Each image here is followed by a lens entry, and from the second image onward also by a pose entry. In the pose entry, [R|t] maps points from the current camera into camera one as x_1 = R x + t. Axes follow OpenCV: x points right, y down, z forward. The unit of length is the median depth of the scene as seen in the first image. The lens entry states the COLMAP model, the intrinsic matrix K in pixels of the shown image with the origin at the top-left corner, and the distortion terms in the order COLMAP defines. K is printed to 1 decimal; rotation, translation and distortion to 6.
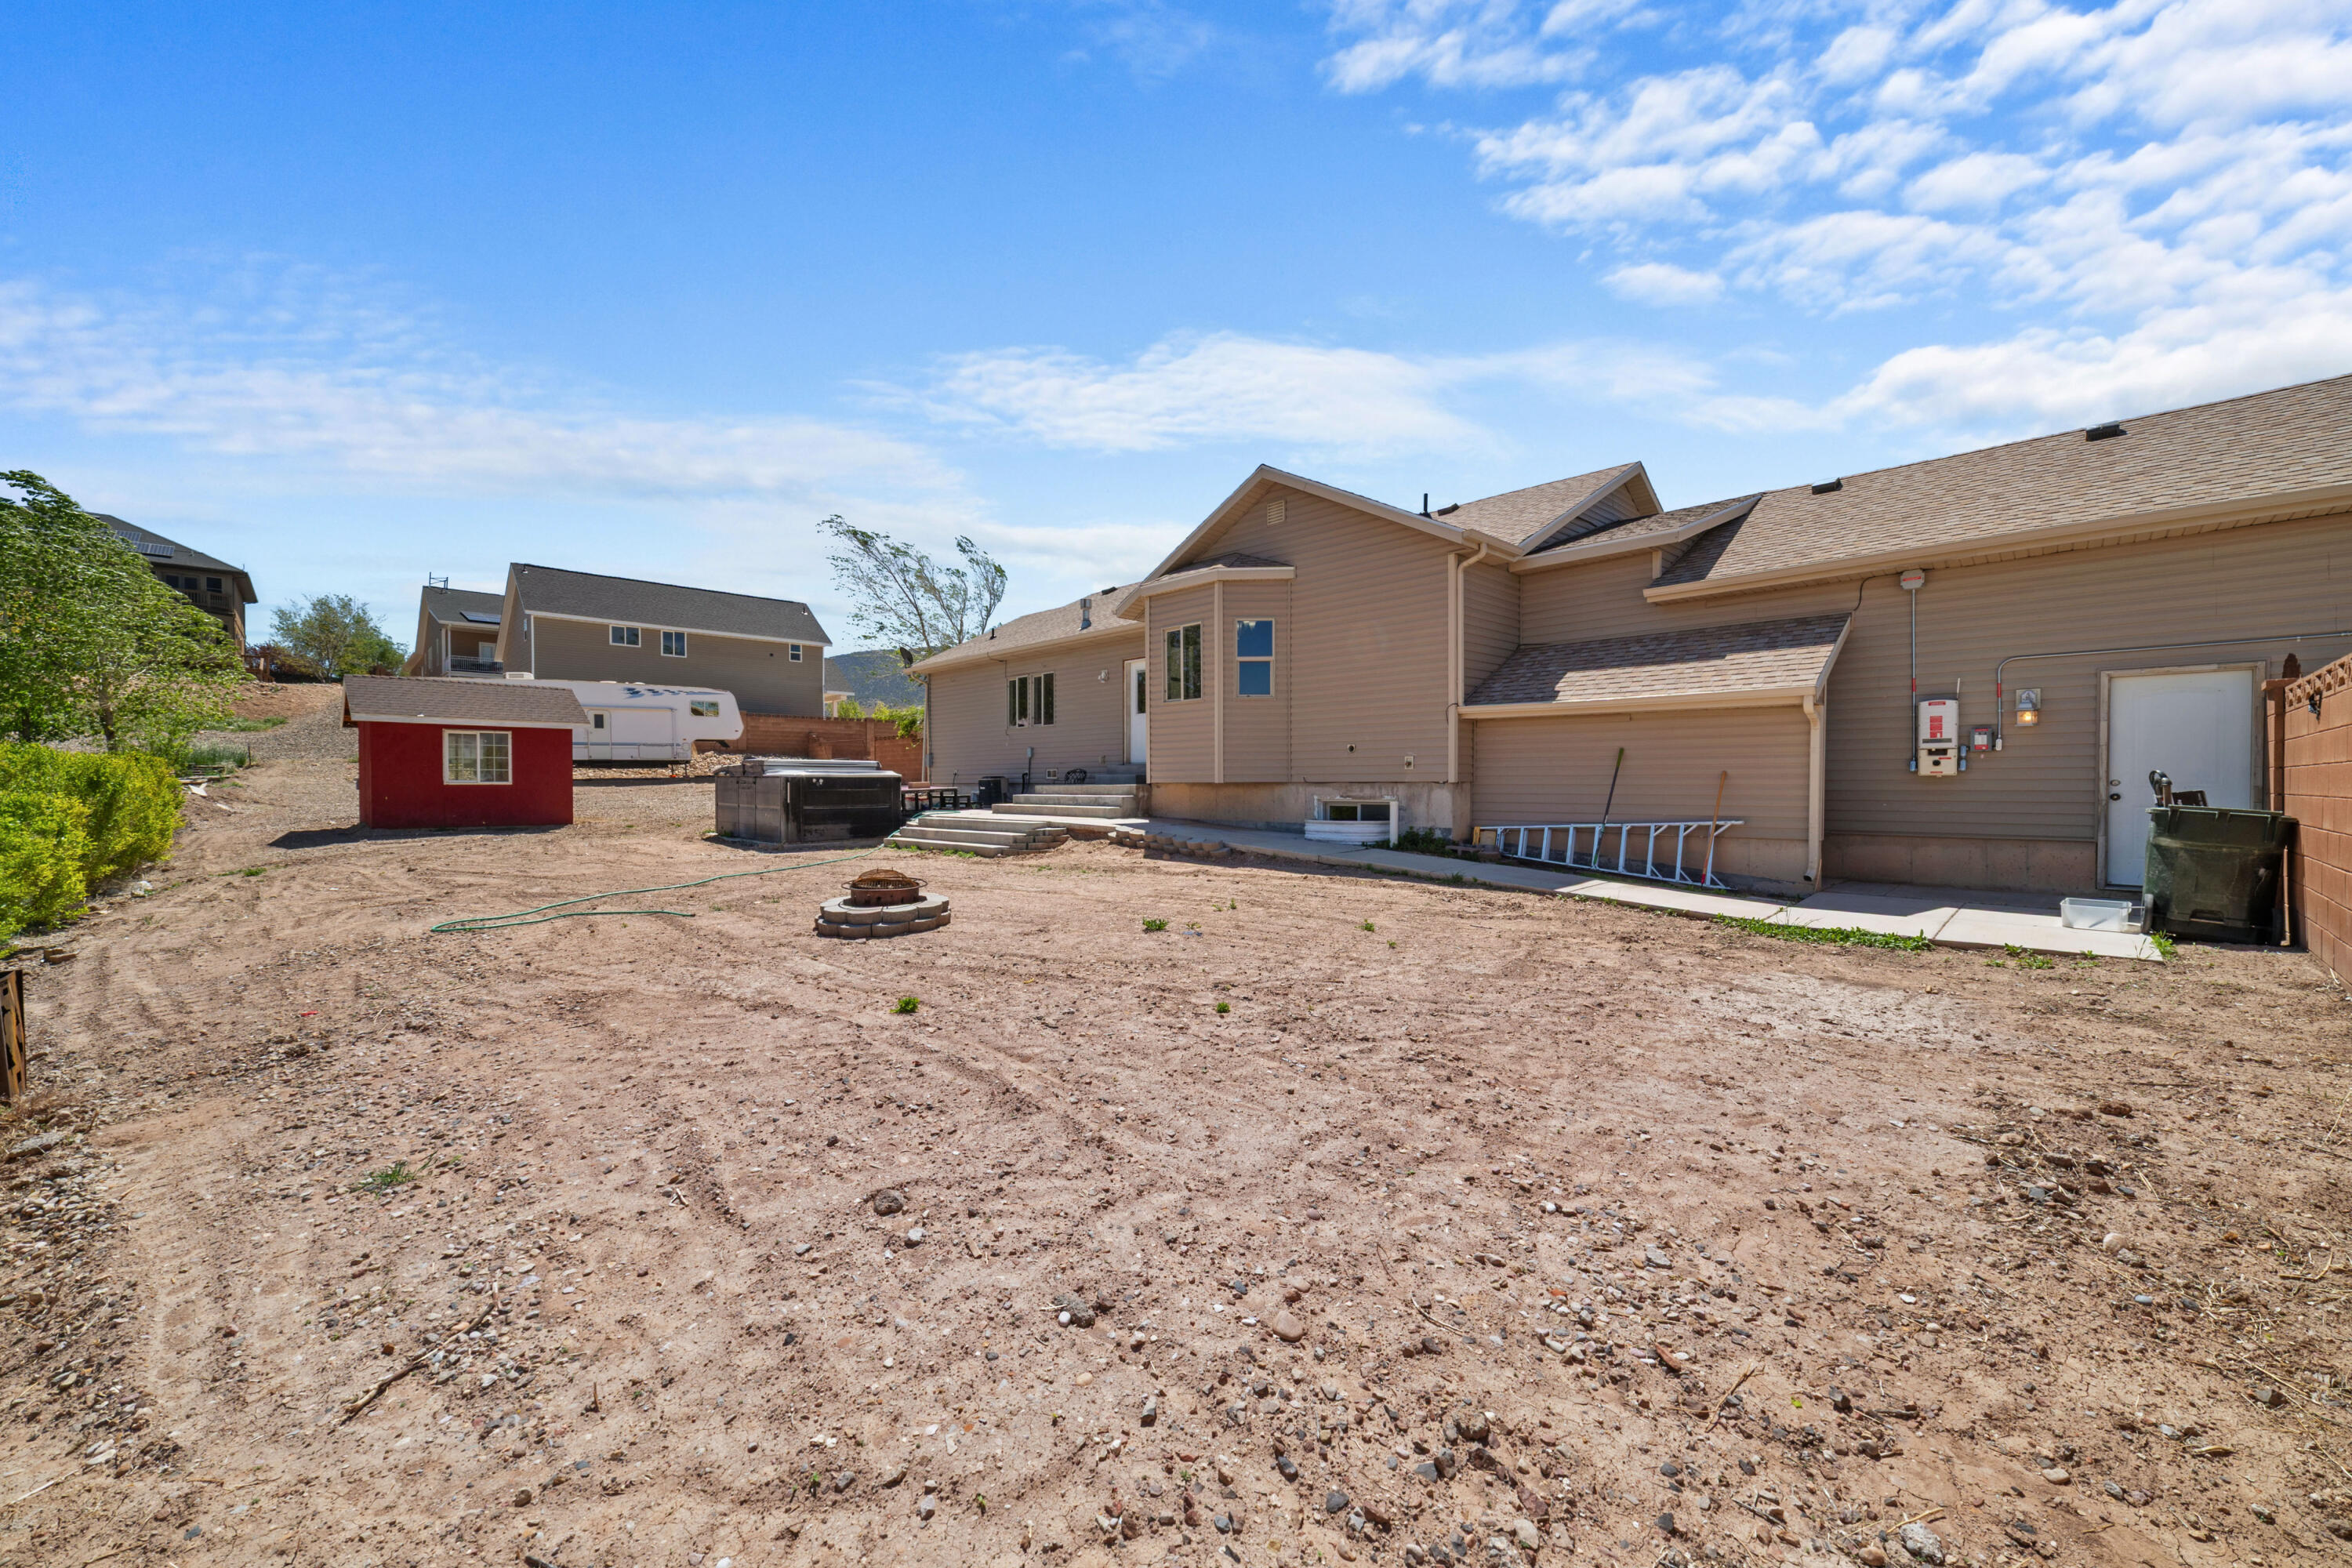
lens RADIAL K [[894.7, 0, 1159.3], [0, 894.7, 779.8], [0, 0, 1]] dist [0.000755, 0.000133]
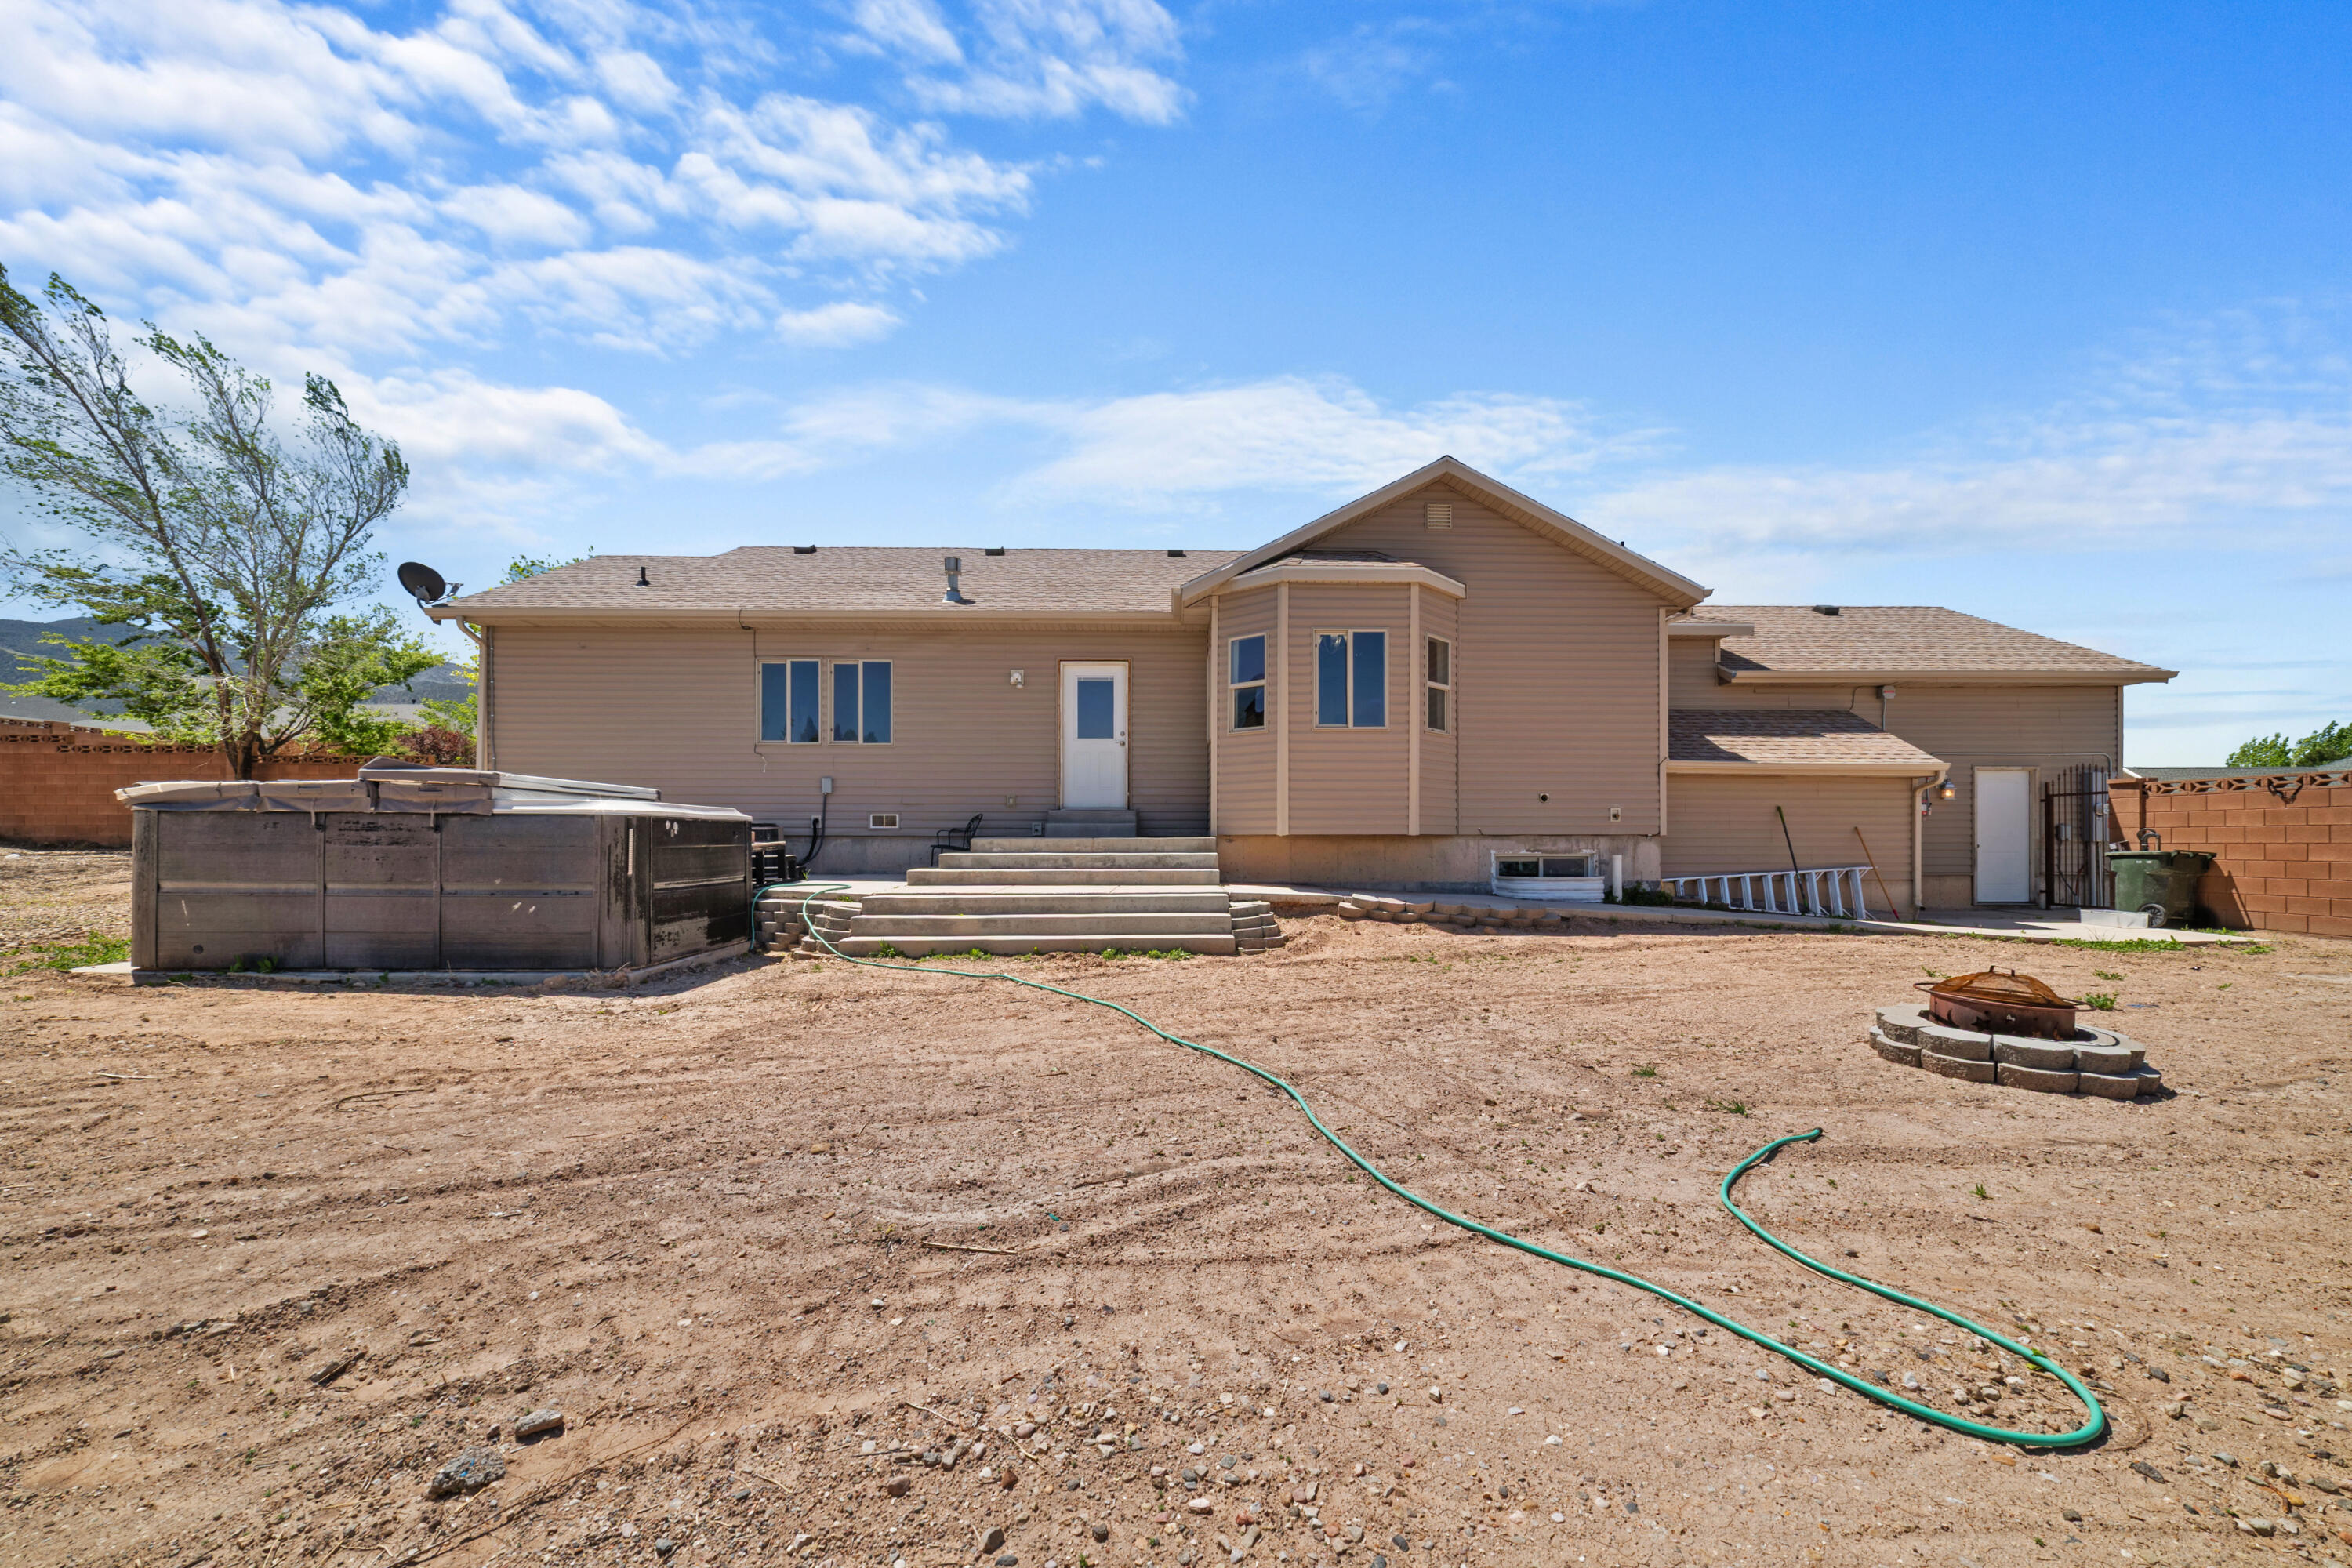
lens RADIAL K [[894.7, 0, 1240.6], [0, 894.7, 851.7], [0, 0, 1]] dist [0.000755, 0.000133]
pose [[0.668619, -0.006190, 0.743580, -0.707591], [-0.003949, 0.999922, 0.011876, 0.010600], [-0.743595, -0.010877, 0.668542, 0.648171]]
